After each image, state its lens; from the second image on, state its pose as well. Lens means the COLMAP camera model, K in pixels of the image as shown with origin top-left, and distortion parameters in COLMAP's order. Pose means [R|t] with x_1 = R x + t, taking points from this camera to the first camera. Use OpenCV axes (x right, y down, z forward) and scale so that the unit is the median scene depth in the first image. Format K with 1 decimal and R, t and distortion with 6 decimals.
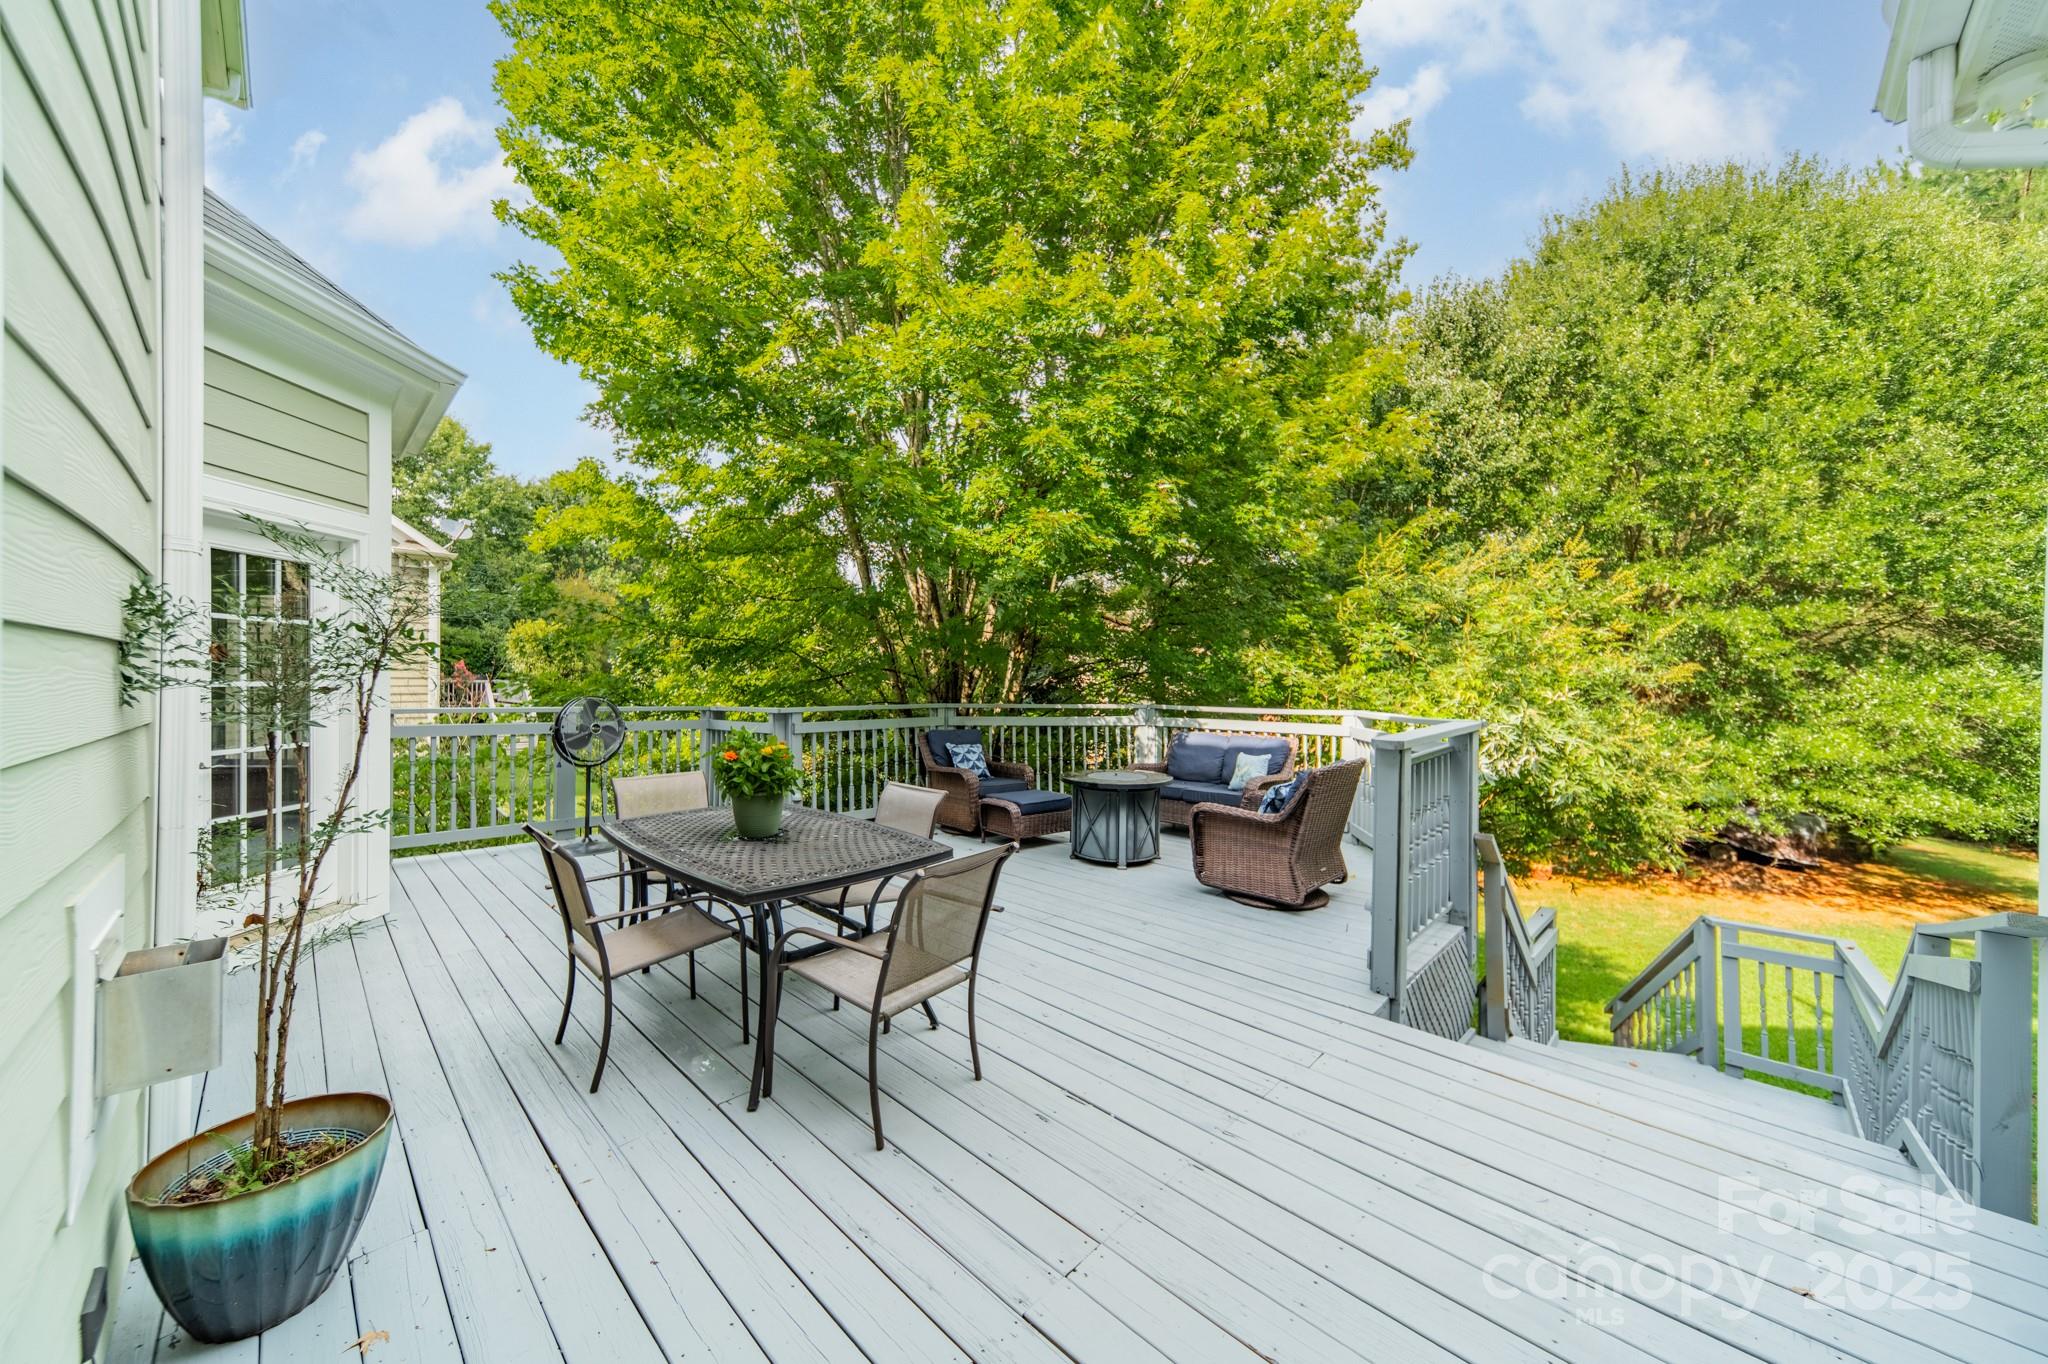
lens RADIAL K [[716.2, 0, 1028.6], [0, 716.2, 683.0], [0, 0, 1]] dist [0.008824, -0.000155]
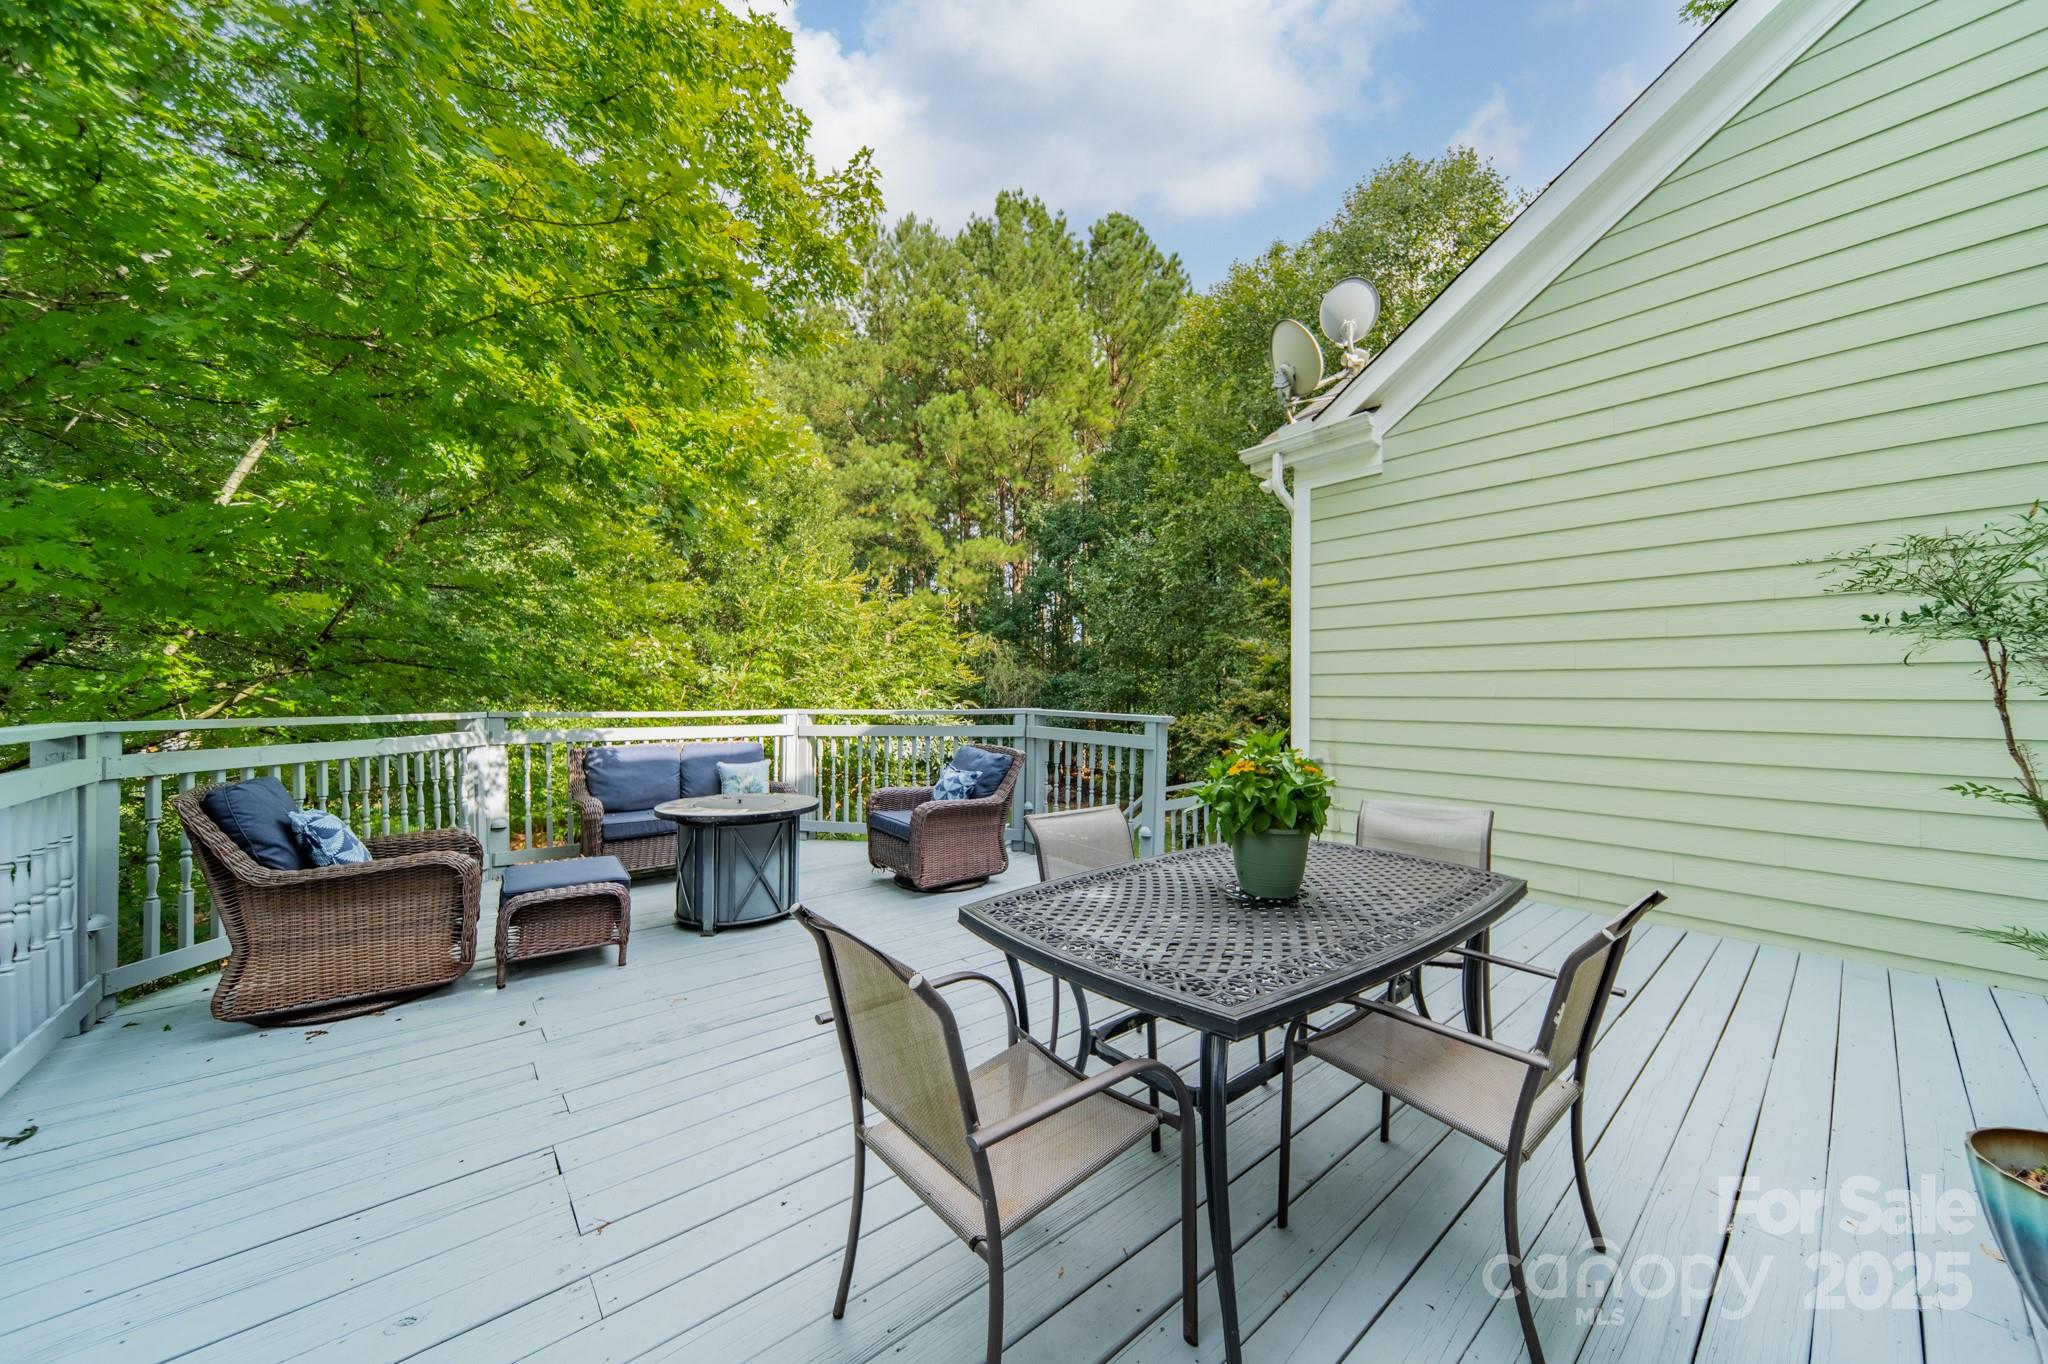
lens RADIAL K [[716.2, 0, 1028.6], [0, 716.2, 683.0], [0, 0, 1]] dist [0.008824, -0.000155]
pose [[0.091977, 0.015227, 0.995645, -0.477166], [-0.000559, 0.999884, -0.015240, 0.016057], [-0.995761, 0.000845, 0.091975, 0.527131]]
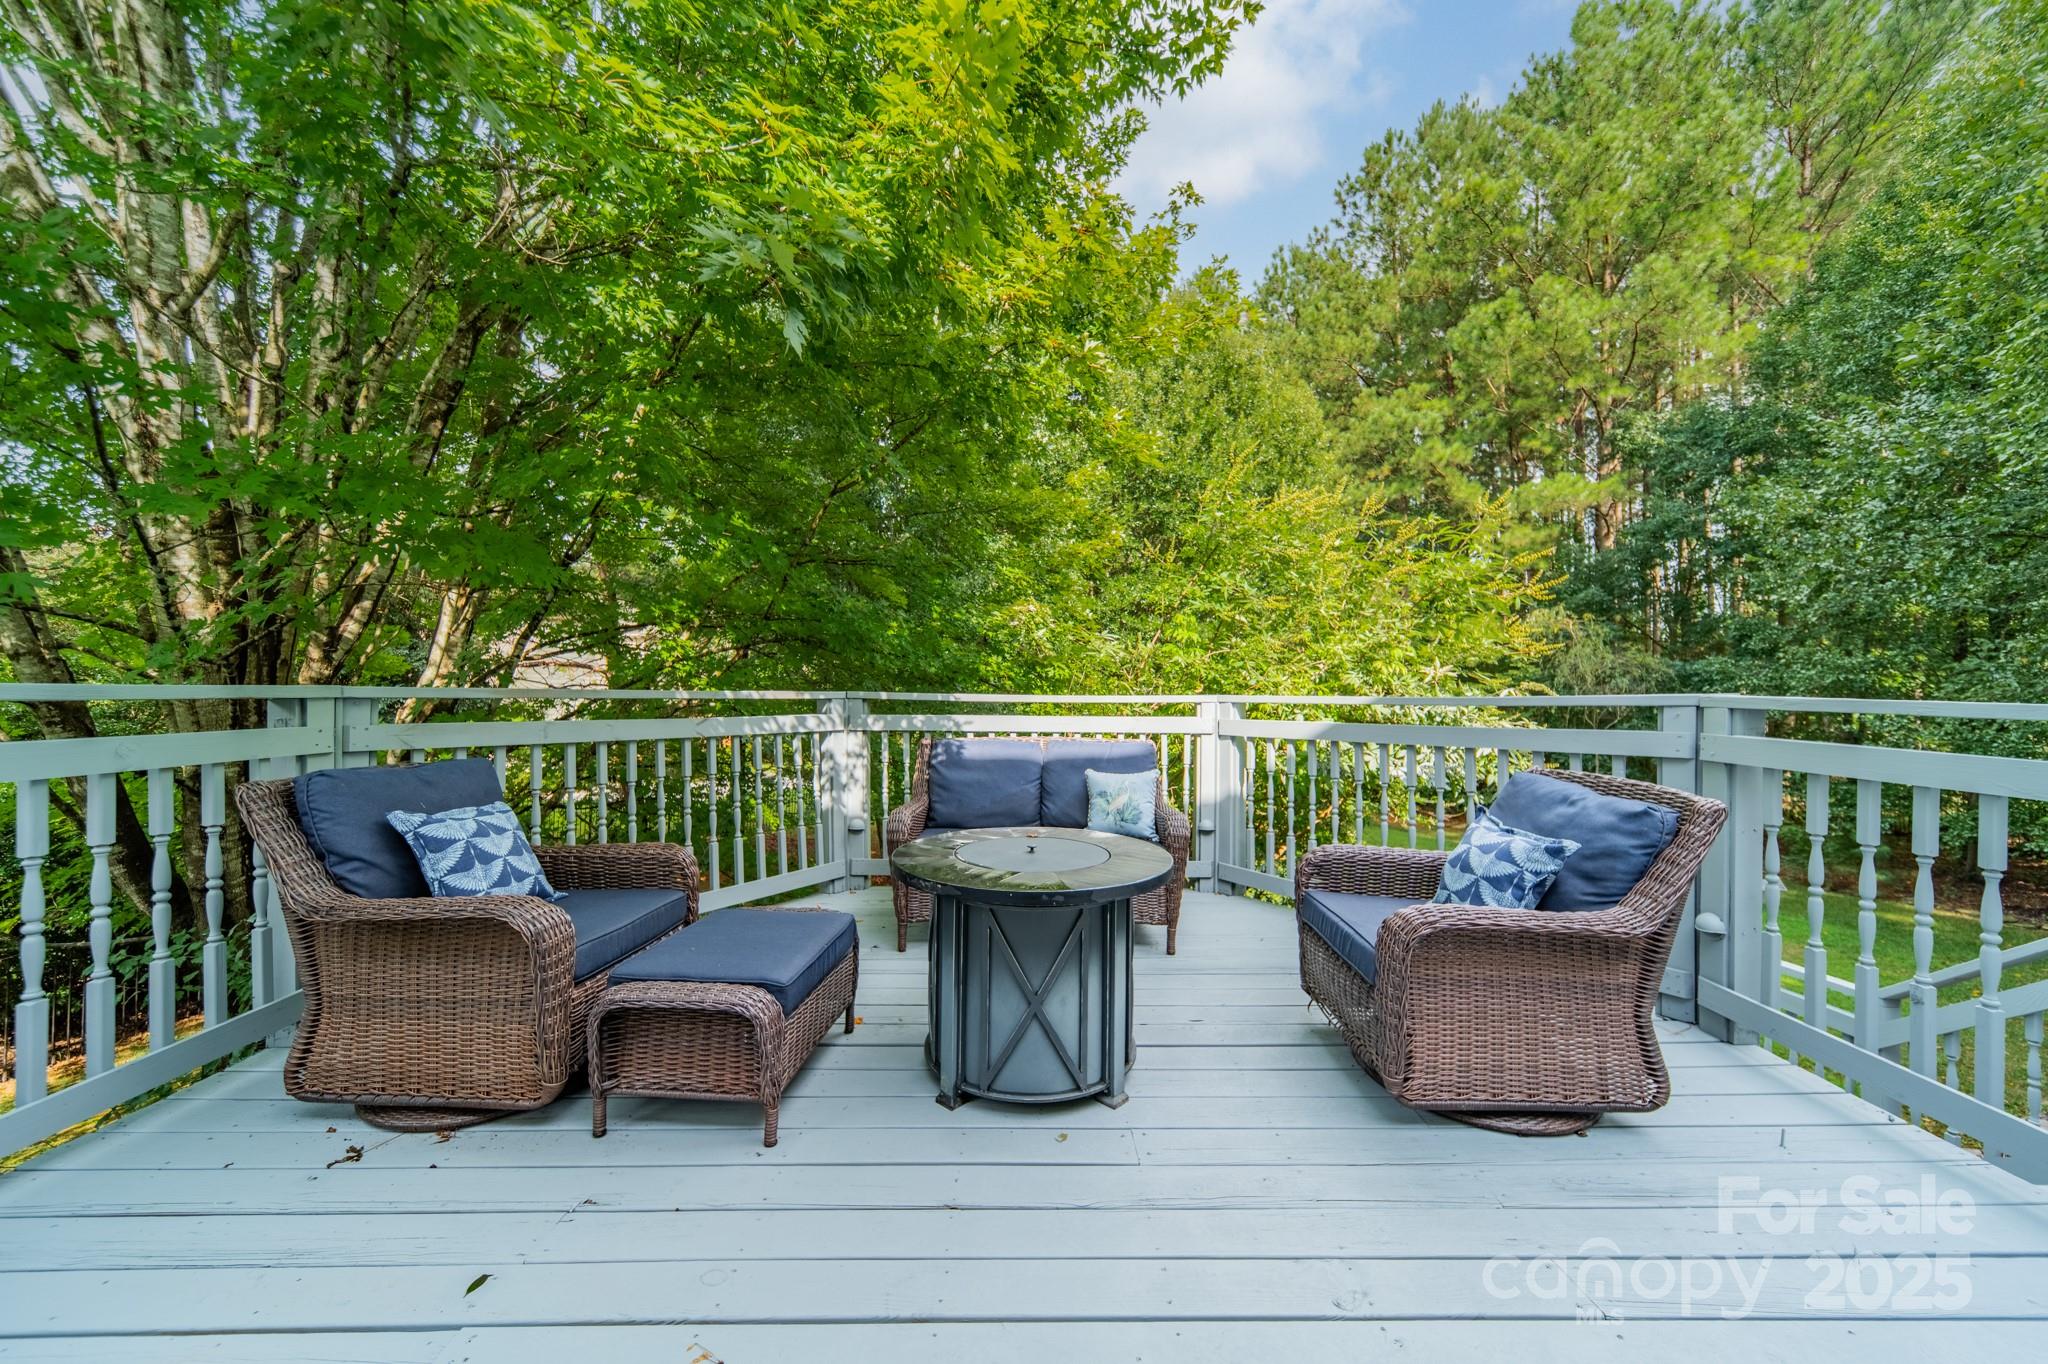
lens RADIAL K [[716.2, 0, 1028.6], [0, 716.2, 683.0], [0, 0, 1]] dist [0.008824, -0.000155]
pose [[0.702787, 0.011309, 0.711310, -0.136594], [-0.003595, 0.999917, -0.012345, 0.033445], [-0.711391, 0.006119, 0.702770, 0.591985]]
